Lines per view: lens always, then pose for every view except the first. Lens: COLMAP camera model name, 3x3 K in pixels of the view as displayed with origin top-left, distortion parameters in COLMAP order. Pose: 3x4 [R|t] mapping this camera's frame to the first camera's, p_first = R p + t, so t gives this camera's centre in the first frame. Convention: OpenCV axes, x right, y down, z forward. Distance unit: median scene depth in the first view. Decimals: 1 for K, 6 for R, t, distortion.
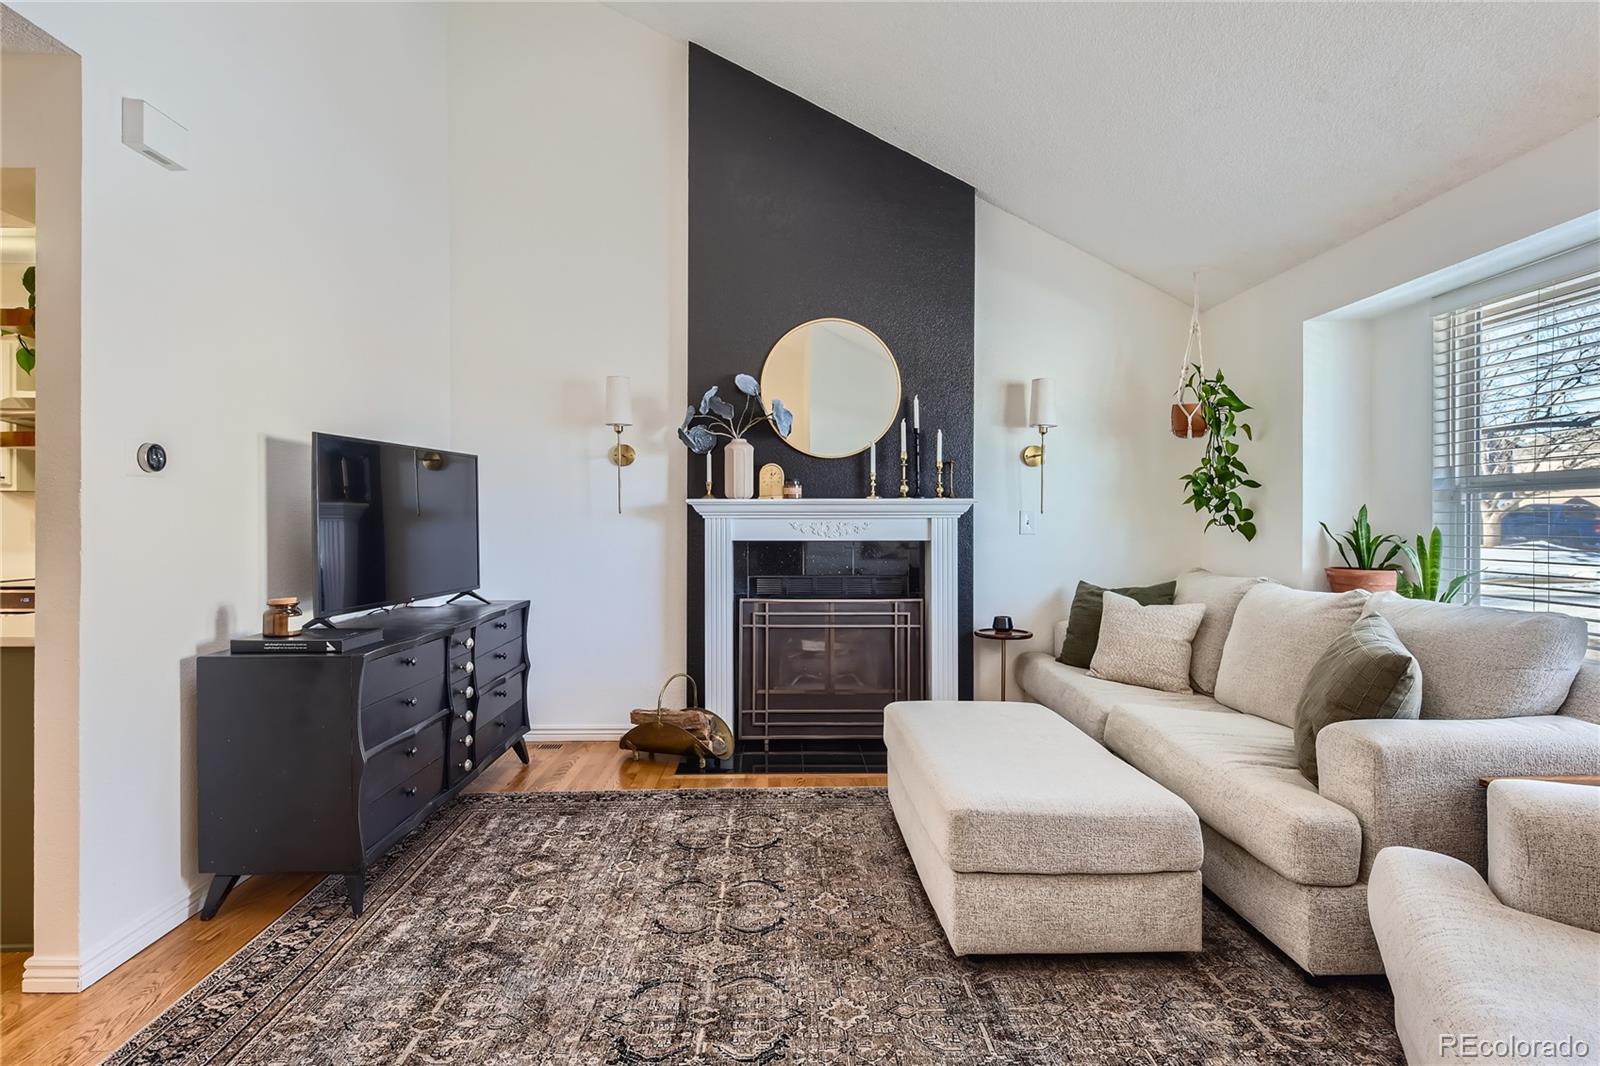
lens RADIAL K [[806.2, 0, 801.2], [0, 806.2, 522.1], [0, 0, 1]] dist [0.003972, -0.000058]
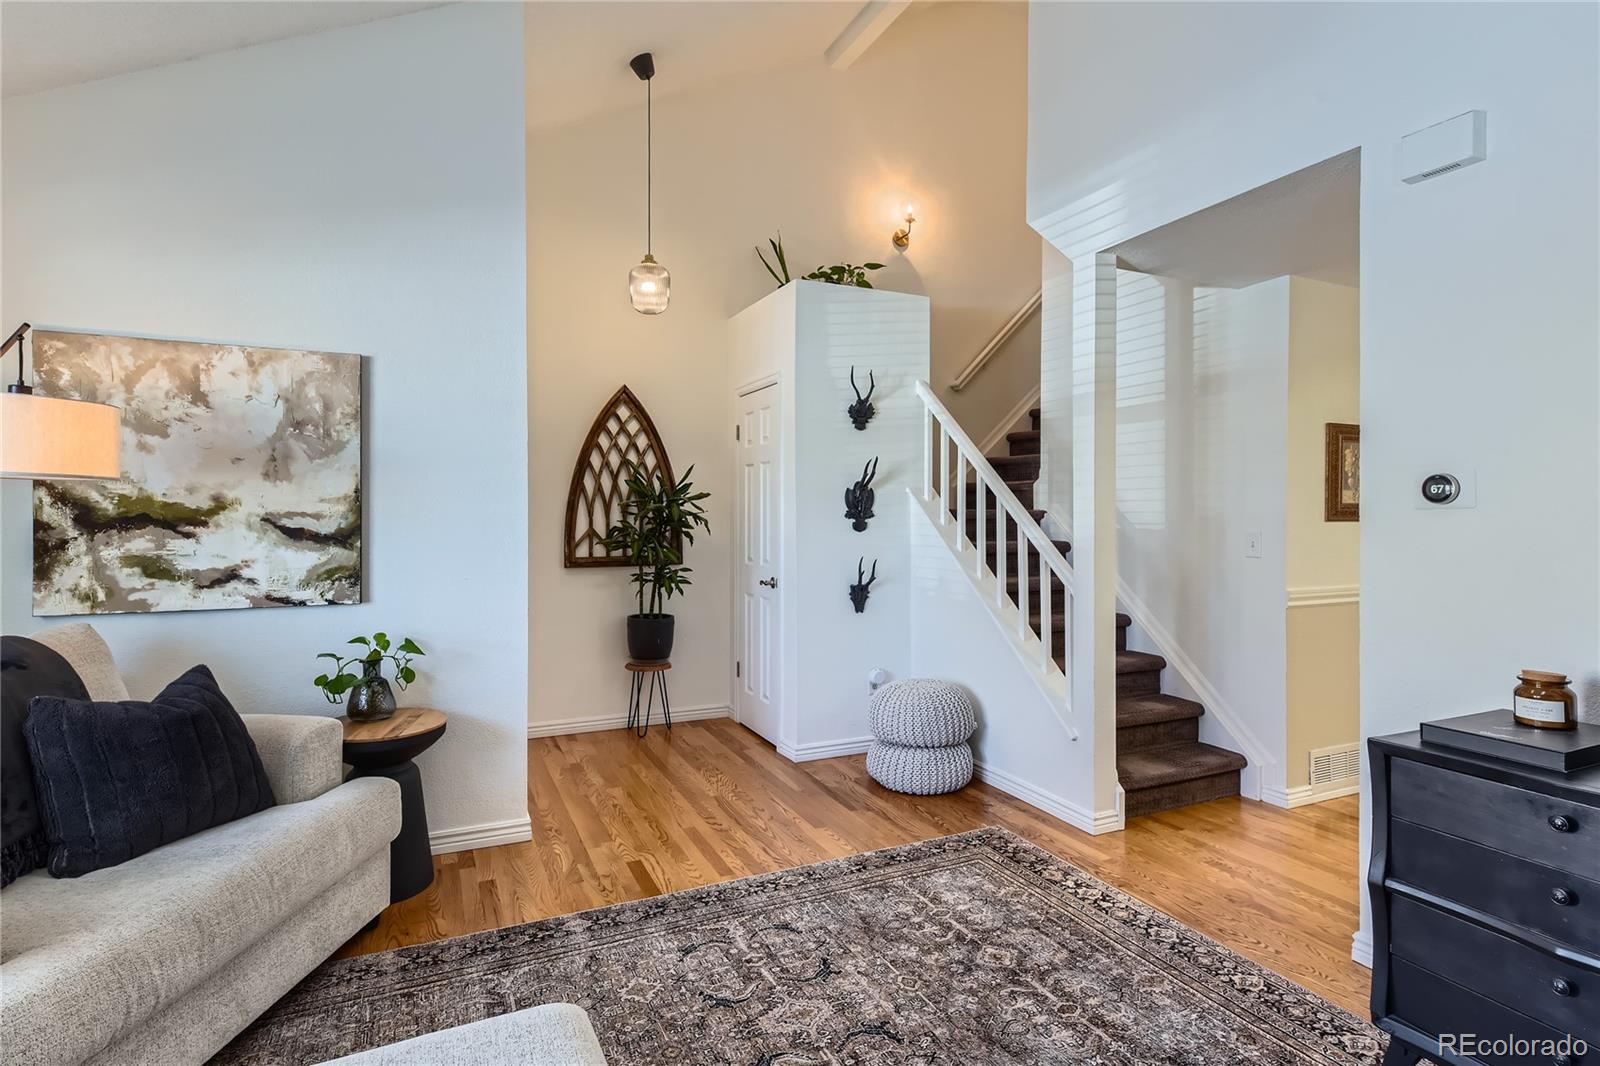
lens RADIAL K [[806.2, 0, 801.2], [0, 806.2, 522.1], [0, 0, 1]] dist [0.003972, -0.000058]
pose [[-0.915498, -0.001044, -0.402321, 0.195996], [-0.003201, 0.999984, 0.004688, -0.031412], [0.402310, 0.005580, -0.915487, 1.149498]]
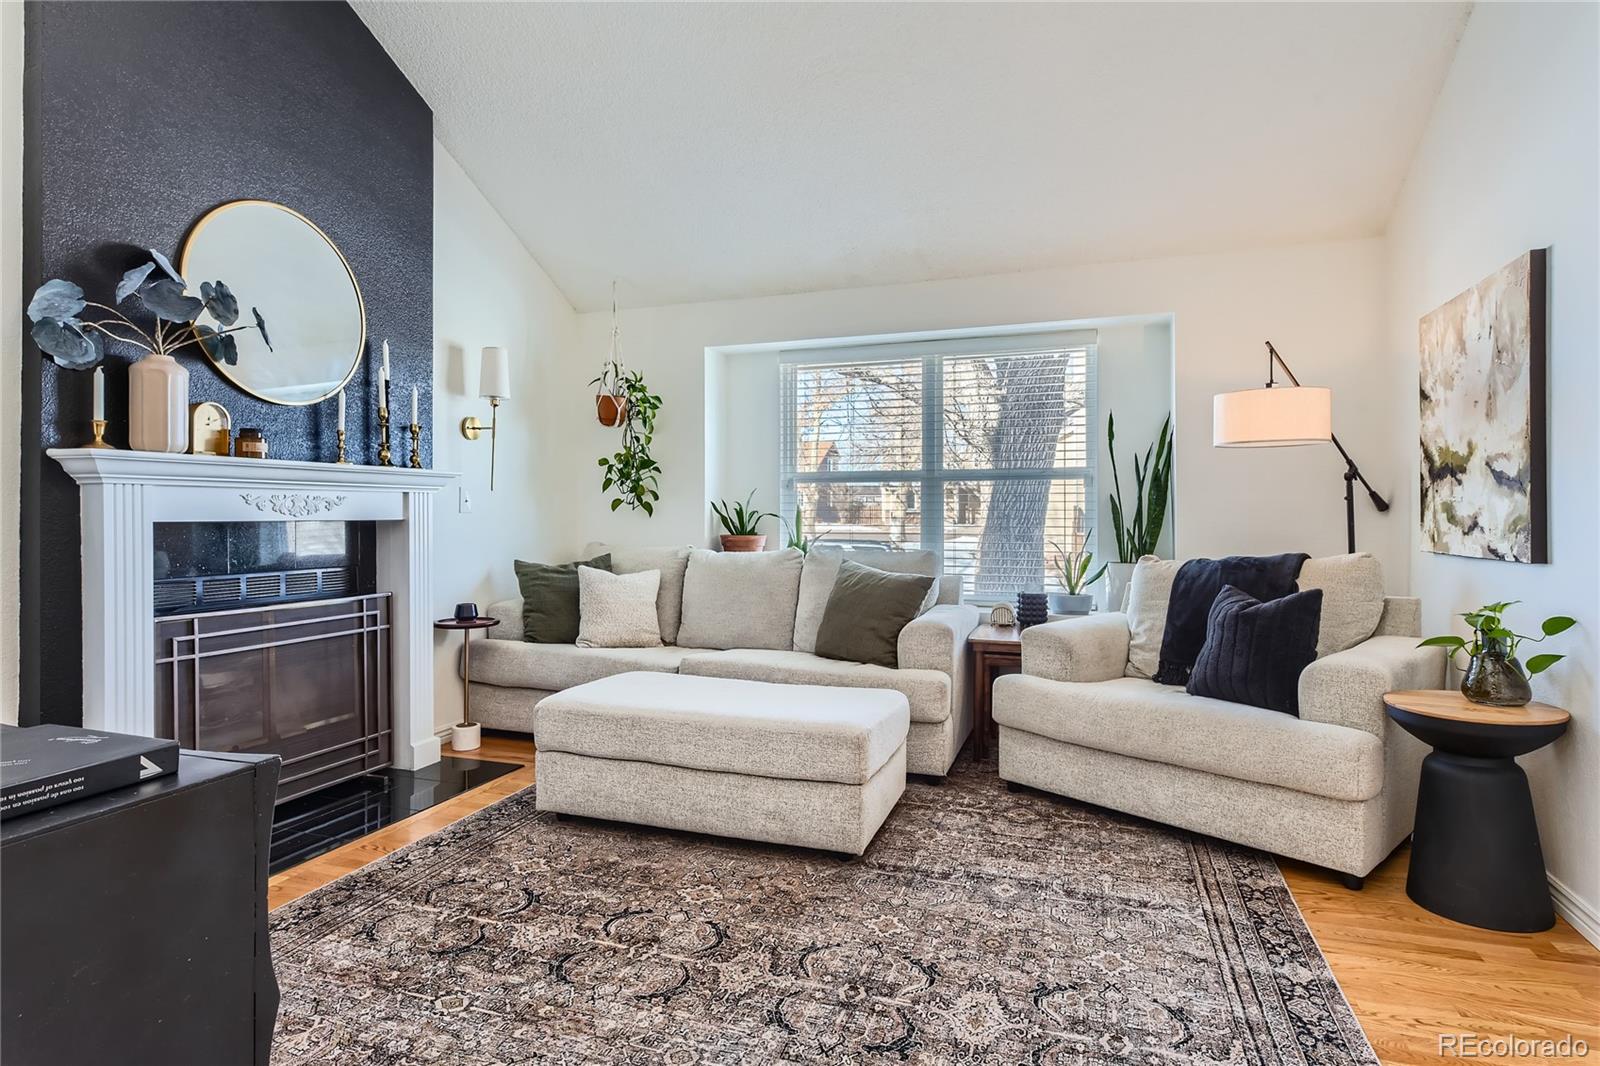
lens RADIAL K [[842.0, 0, 794.3], [0, 842.0, 514.4], [0, 0, 1]] dist [0.003485, -0.000121]
pose [[0.362343, -0.001607, 0.932043, -0.678479], [0.002017, 0.999998, 0.000940, 0.023852], [-0.932043, 0.001540, 0.362346, 0.437572]]
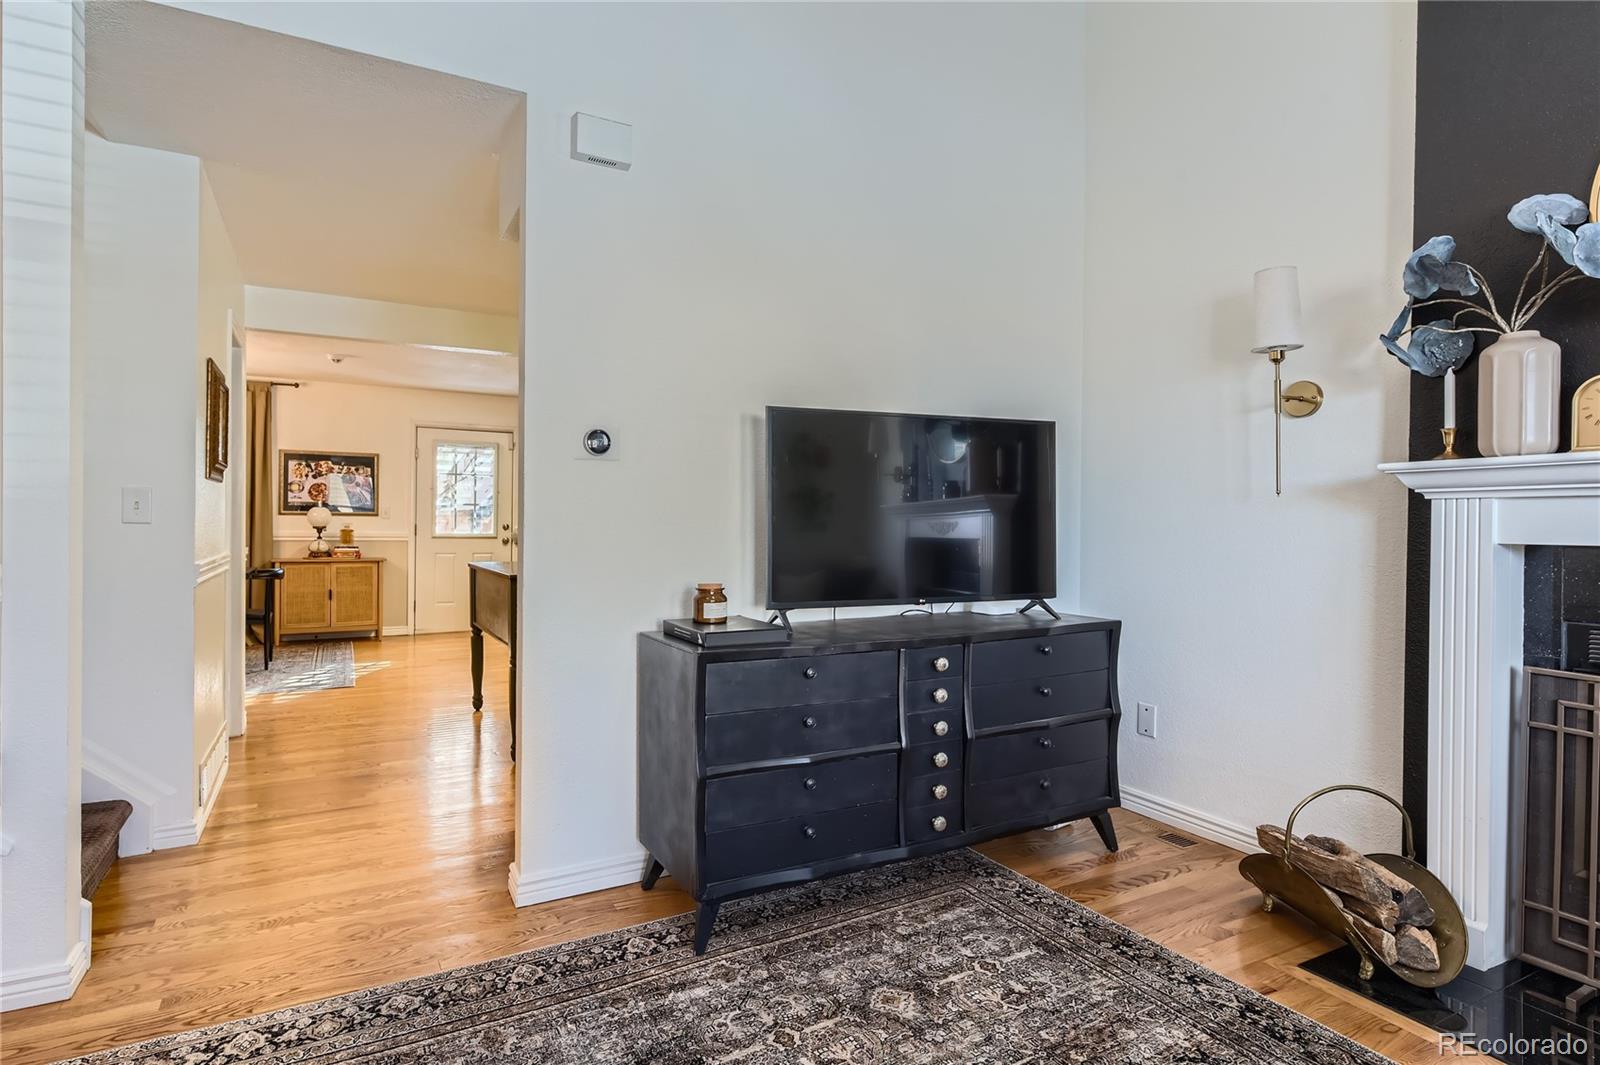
lens RADIAL K [[840.0, 0, 798.2], [0, 840.0, 528.4], [0, 0, 1]] dist [0.007497, -0.001231]
pose [[0.460806, 0.007771, -0.887467, 0.234516], [-0.009308, 0.999949, 0.003923, 0.021103], [0.887452, 0.006452, 0.460855, 0.528839]]
